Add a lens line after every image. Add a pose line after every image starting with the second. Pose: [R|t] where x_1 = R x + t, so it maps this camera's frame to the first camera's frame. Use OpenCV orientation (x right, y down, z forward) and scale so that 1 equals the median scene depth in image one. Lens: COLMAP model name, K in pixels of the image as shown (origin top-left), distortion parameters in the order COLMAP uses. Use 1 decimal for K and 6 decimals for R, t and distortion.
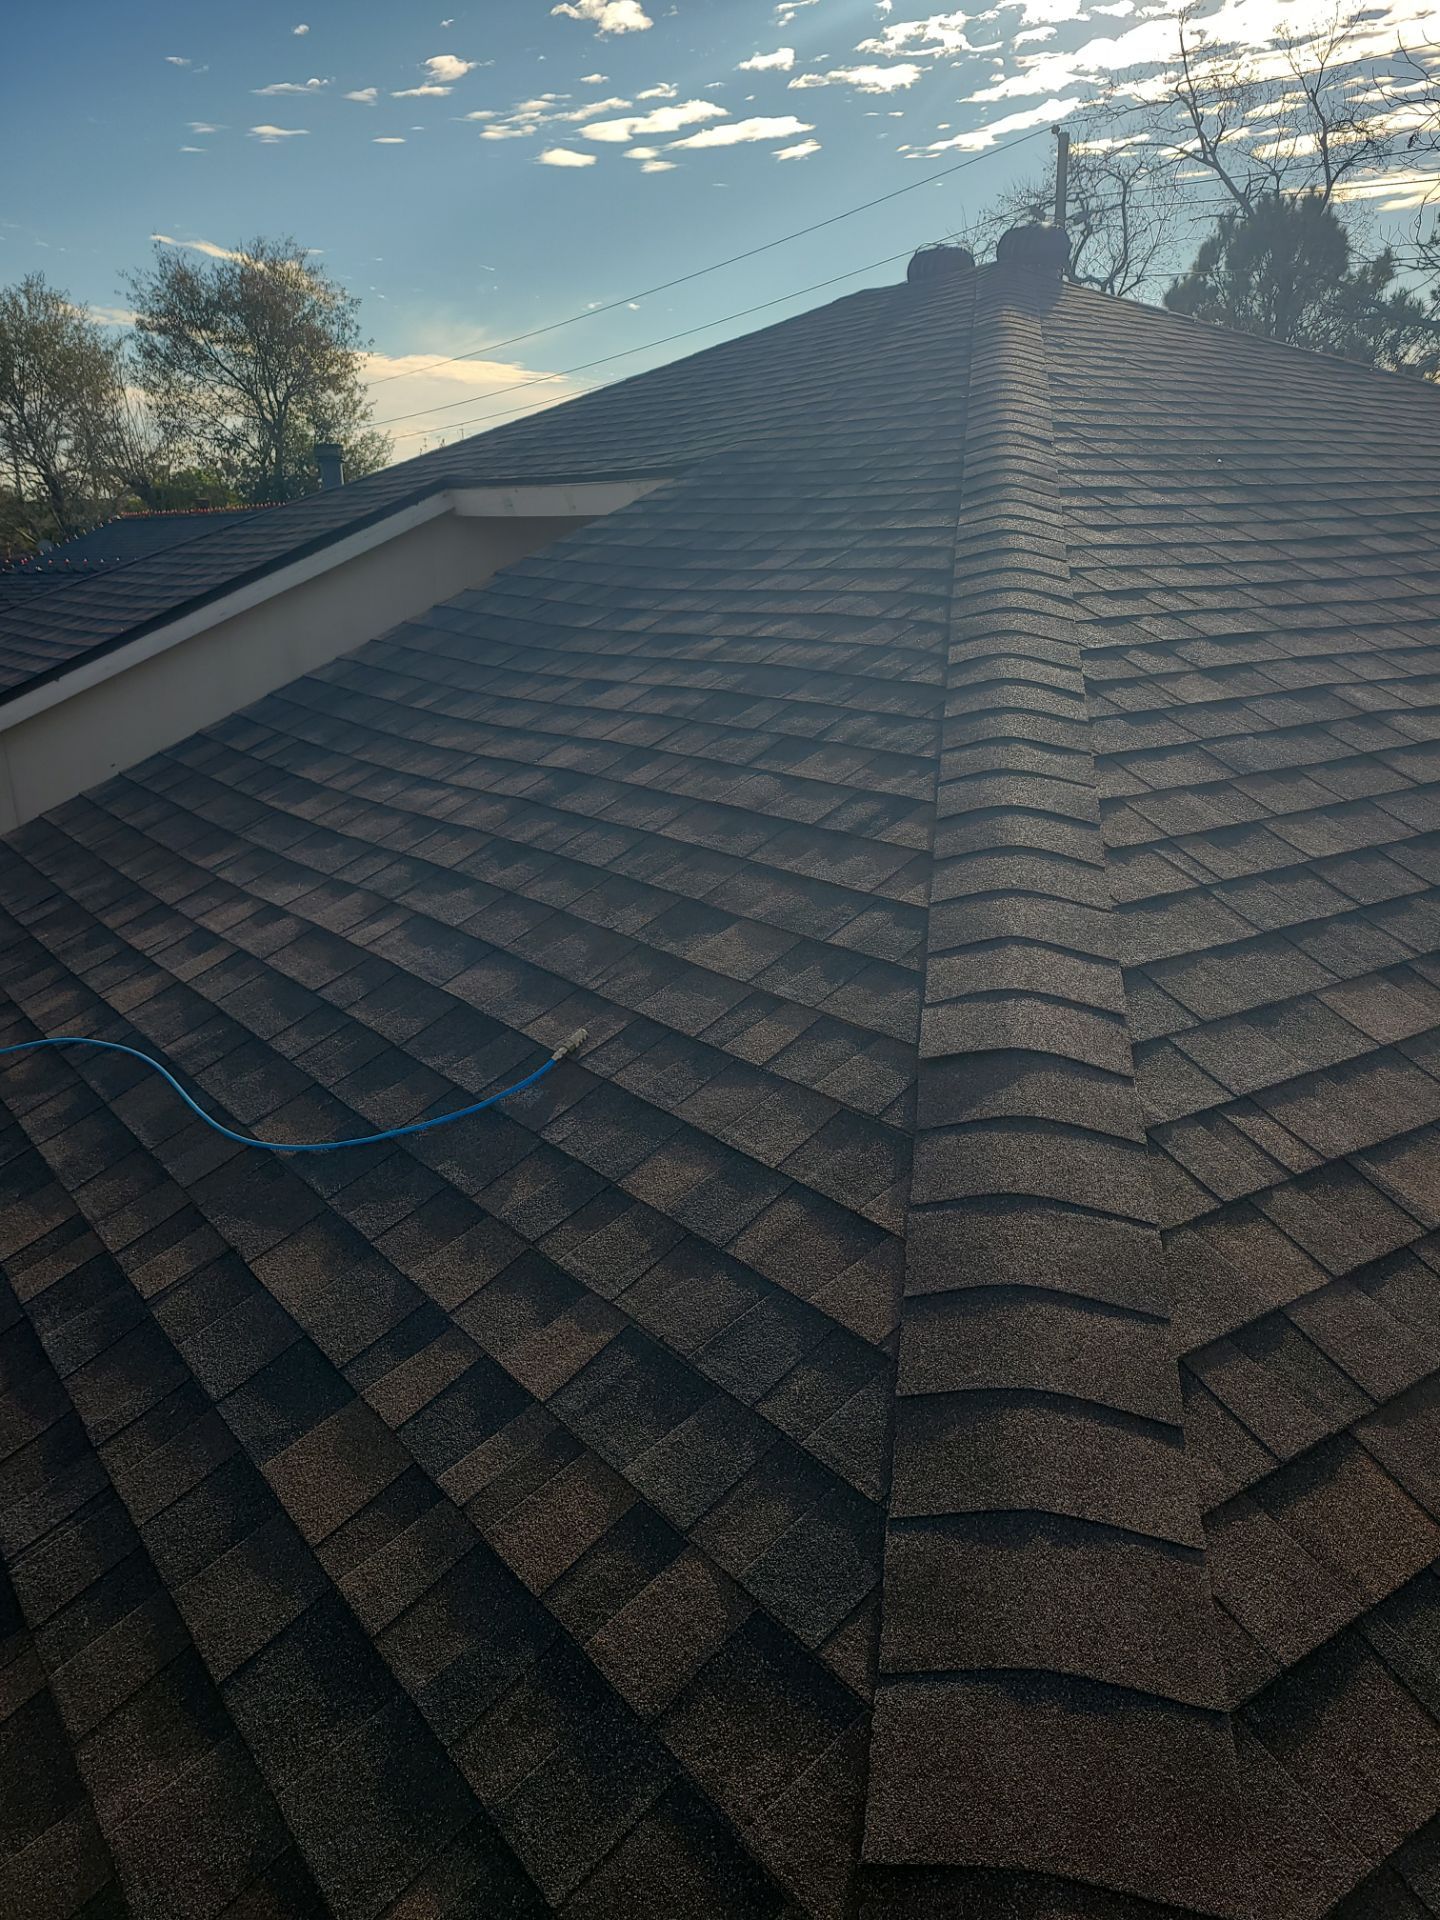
lens RADIAL K [[1473.2, 0, 777.7], [0, 1473.2, 979.3], [0, 0, 1]] dist [0.052159, -0.030649]
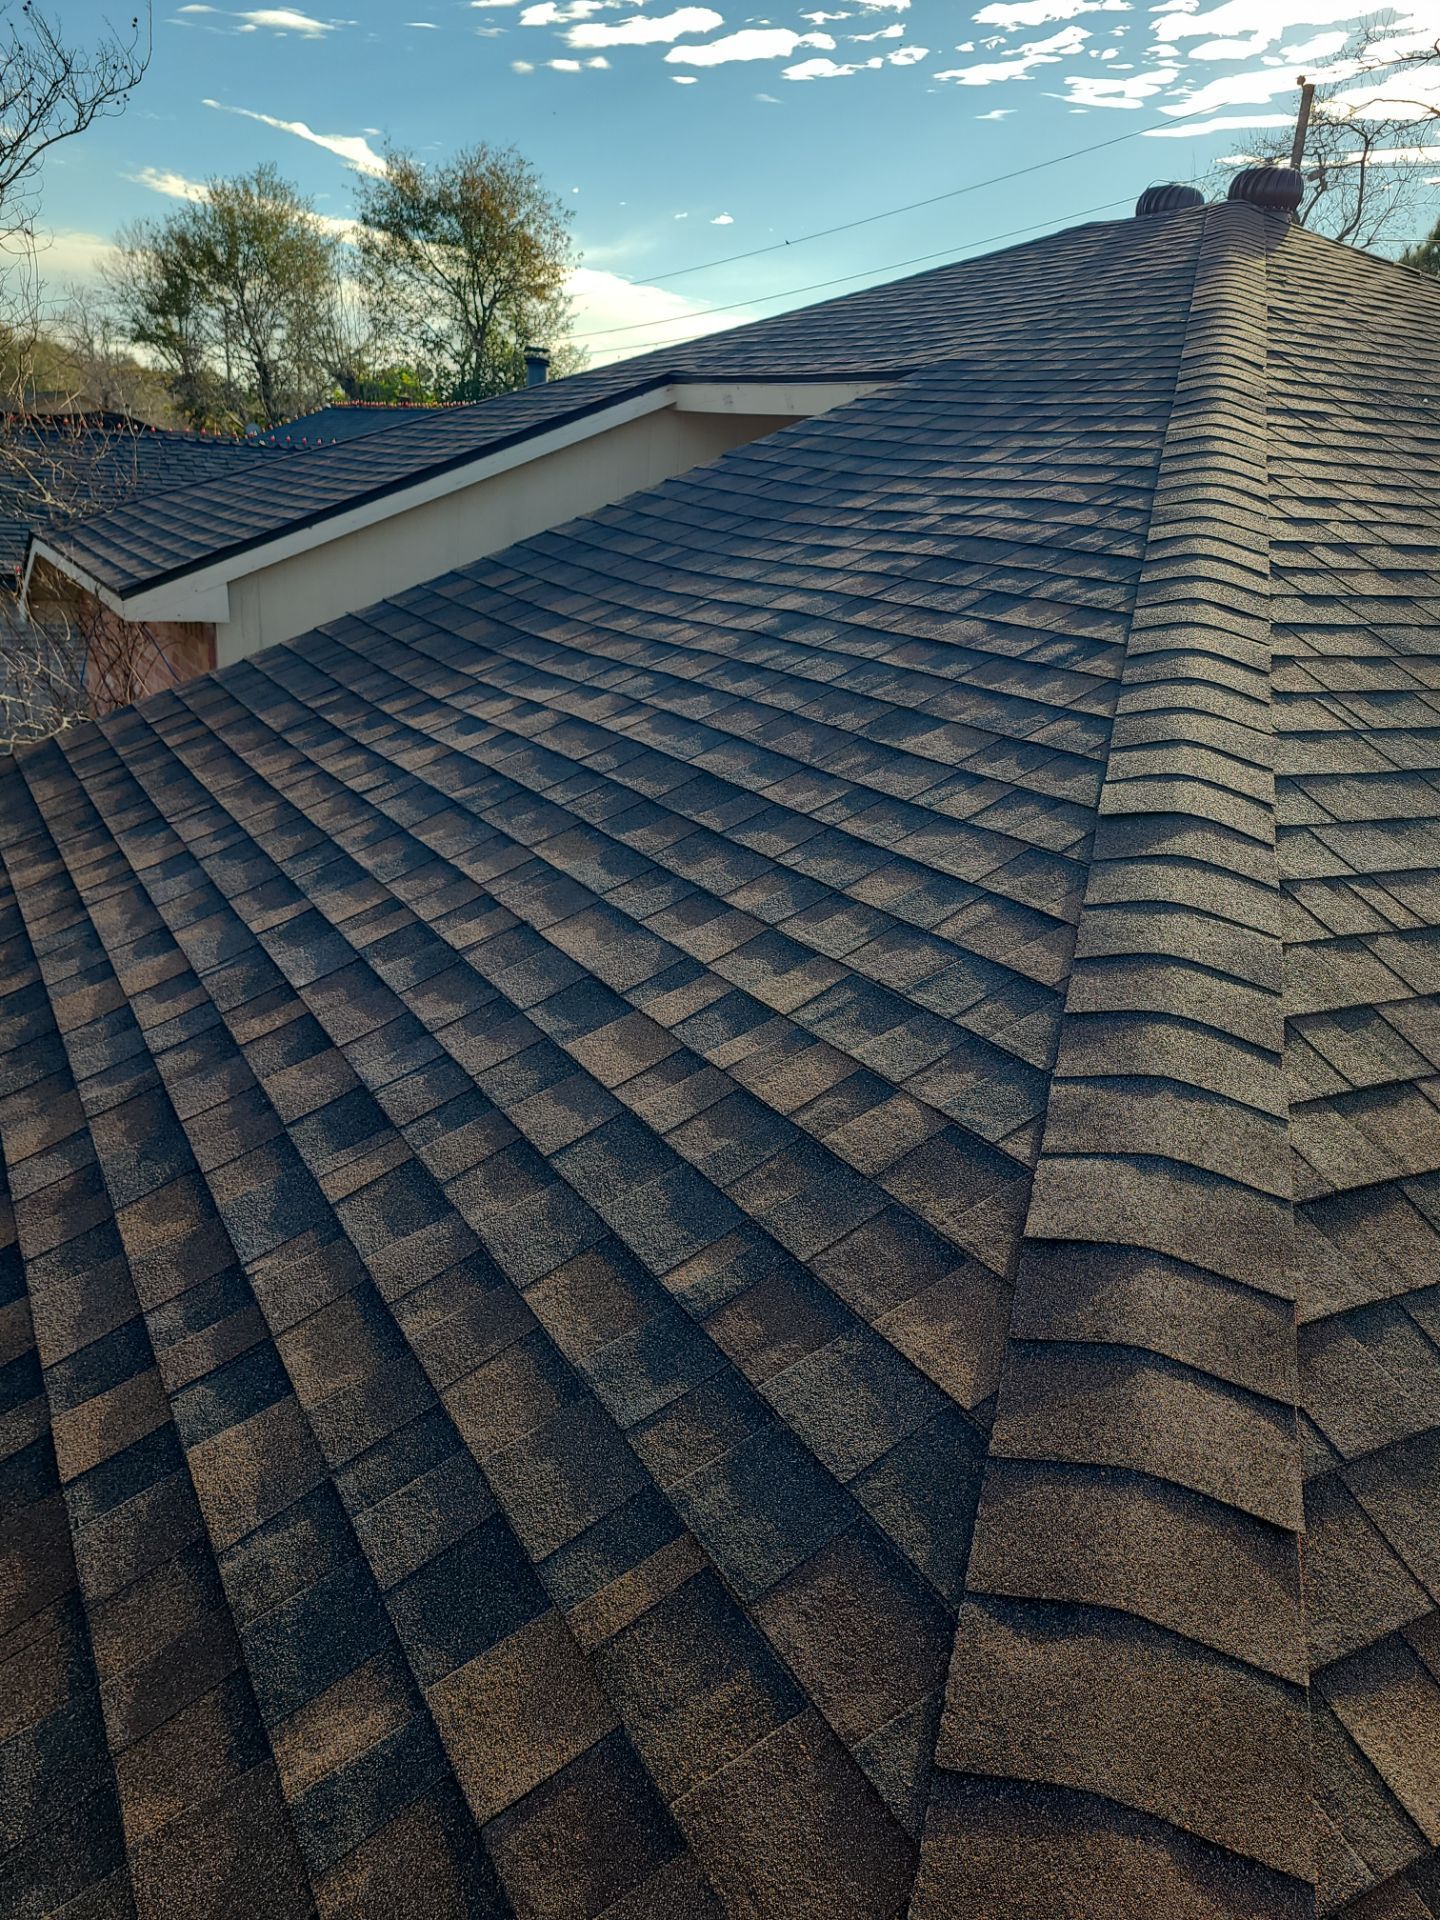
lens RADIAL K [[1467.3, 0, 757.3], [0, 1467.3, 956.8], [0, 0, 1]] dist [0.054450, -0.034331]
pose [[0.988081, 0.121133, -0.094989, -0.038690], [-0.118658, 0.992441, 0.031308, 0.117910], [0.098064, -0.019663, 0.994986, -0.182256]]
